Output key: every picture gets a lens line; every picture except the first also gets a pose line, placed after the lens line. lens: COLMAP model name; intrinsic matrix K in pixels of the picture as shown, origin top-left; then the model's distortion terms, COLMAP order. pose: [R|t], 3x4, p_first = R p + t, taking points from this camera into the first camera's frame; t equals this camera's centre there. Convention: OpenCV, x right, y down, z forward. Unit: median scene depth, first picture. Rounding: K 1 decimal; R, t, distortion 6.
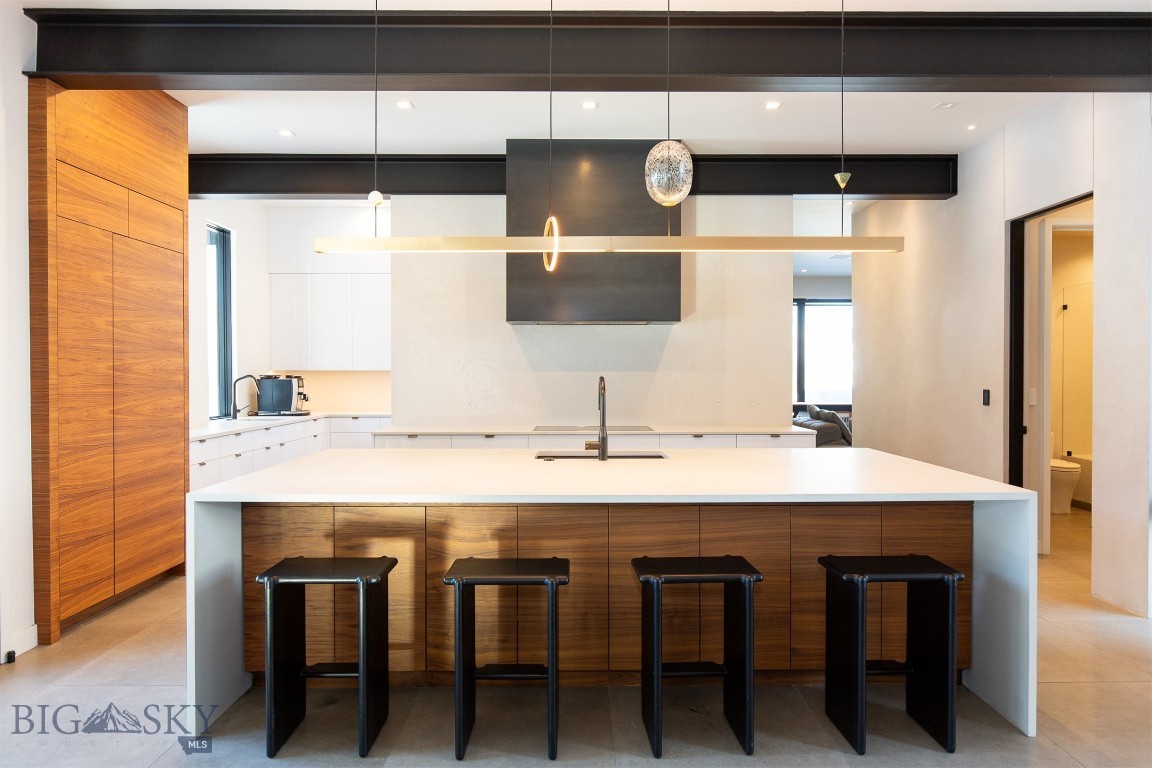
lens RADIAL K [[758.7, 0, 578.0], [0, 758.7, 382.7], [0, 0, 1]] dist [0.001942, 0.000486]
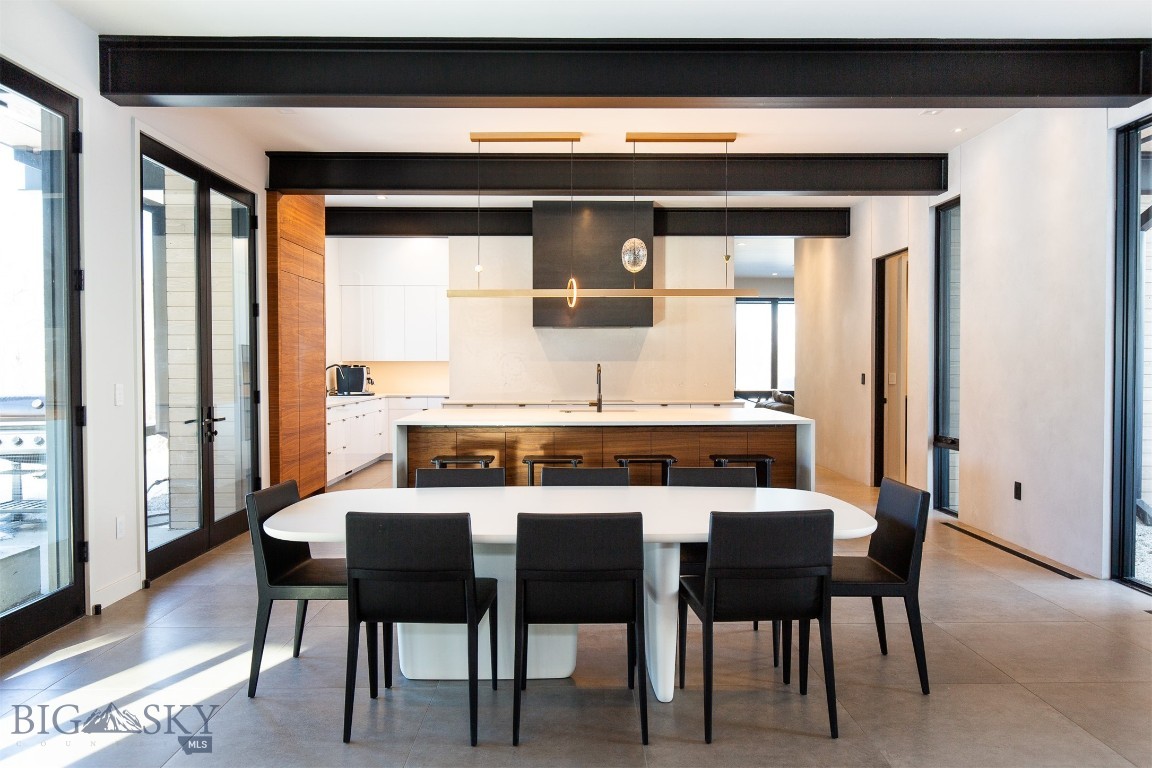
lens RADIAL K [[825.5, 0, 574.0], [0, 825.5, 383.7], [0, 0, 1]] dist [-0.008929, -0.001847]
pose [[0.999998, -0.001070, 0.001720, -0.023970], [0.001053, 0.999950, 0.009956, 0.015926], [-0.001730, -0.009954, 0.999949, -0.743578]]
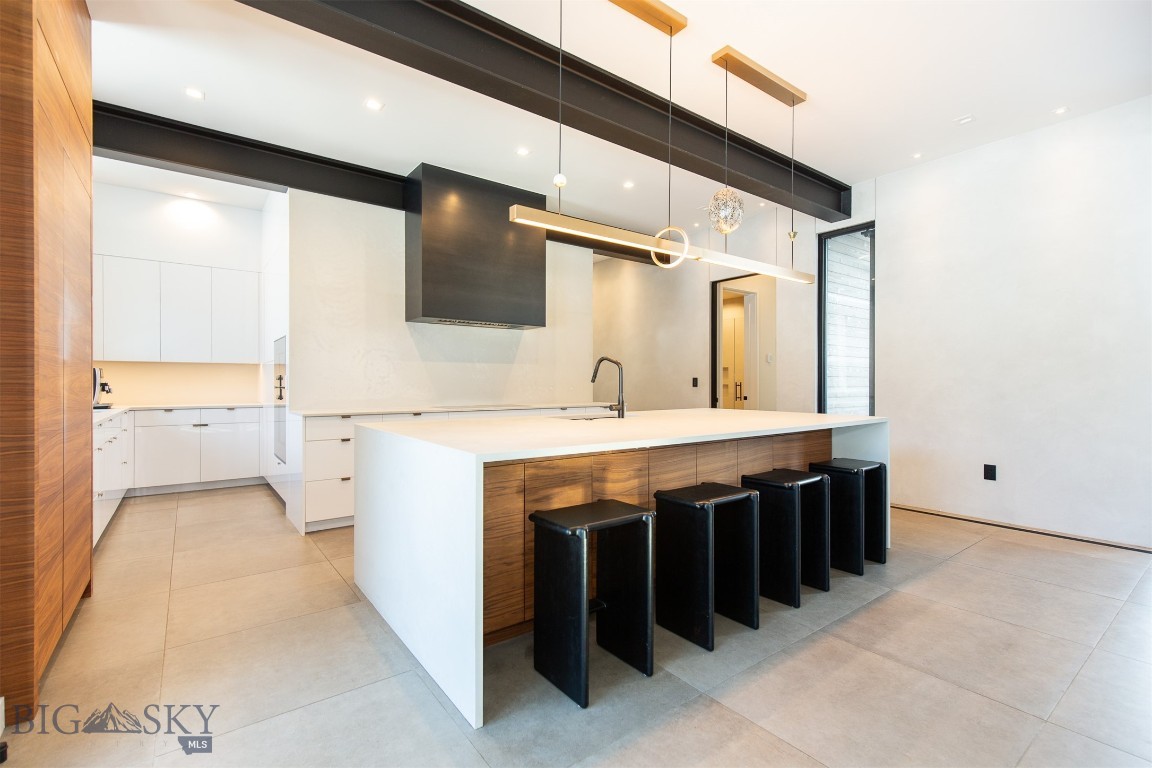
lens RADIAL K [[521.3, 0, 580.8], [0, 521.3, 378.4], [0, 0, 1]] dist [0.000363, 0.000930]
pose [[0.800506, 0.005973, 0.599296, -0.492747], [0.008544, 0.999735, -0.021377, 0.043844], [-0.599264, 0.022233, 0.800242, 0.263729]]
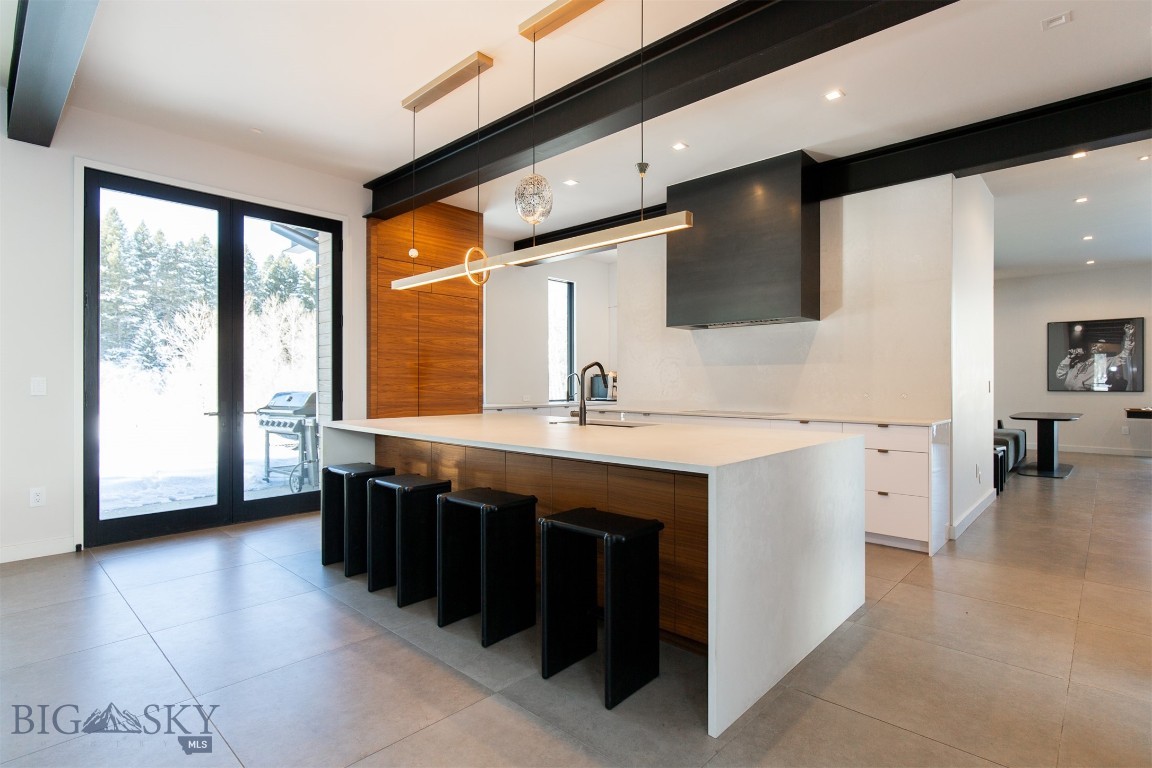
lens RADIAL K [[574.7, 0, 575.1], [0, 574.7, 383.8], [0, 0, 1]] dist [0.004946, 0.000773]
pose [[0.723096, 0.002096, -0.690745, 0.605433], [-0.012875, 0.999863, -0.010444, 0.036005], [0.690628, 0.016446, 0.723023, 0.243144]]
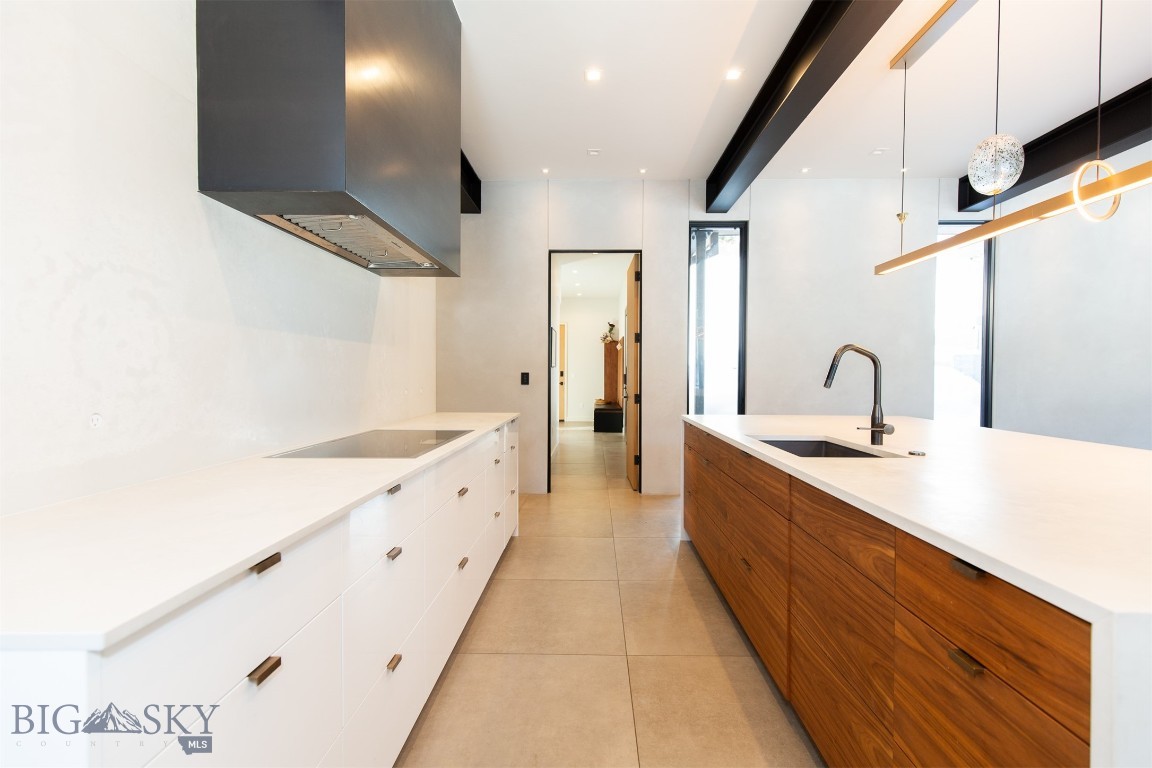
lens RADIAL K [[521.3, 0, 590.5], [0, 521.3, 377.1], [0, 0, 1]] dist [0.000363, 0.000930]
pose [[0.015243, -0.004121, 0.999875, -0.466372], [0.012497, 0.999914, 0.003930, 0.019092], [-0.999806, 0.012435, 0.015293, 1.123443]]
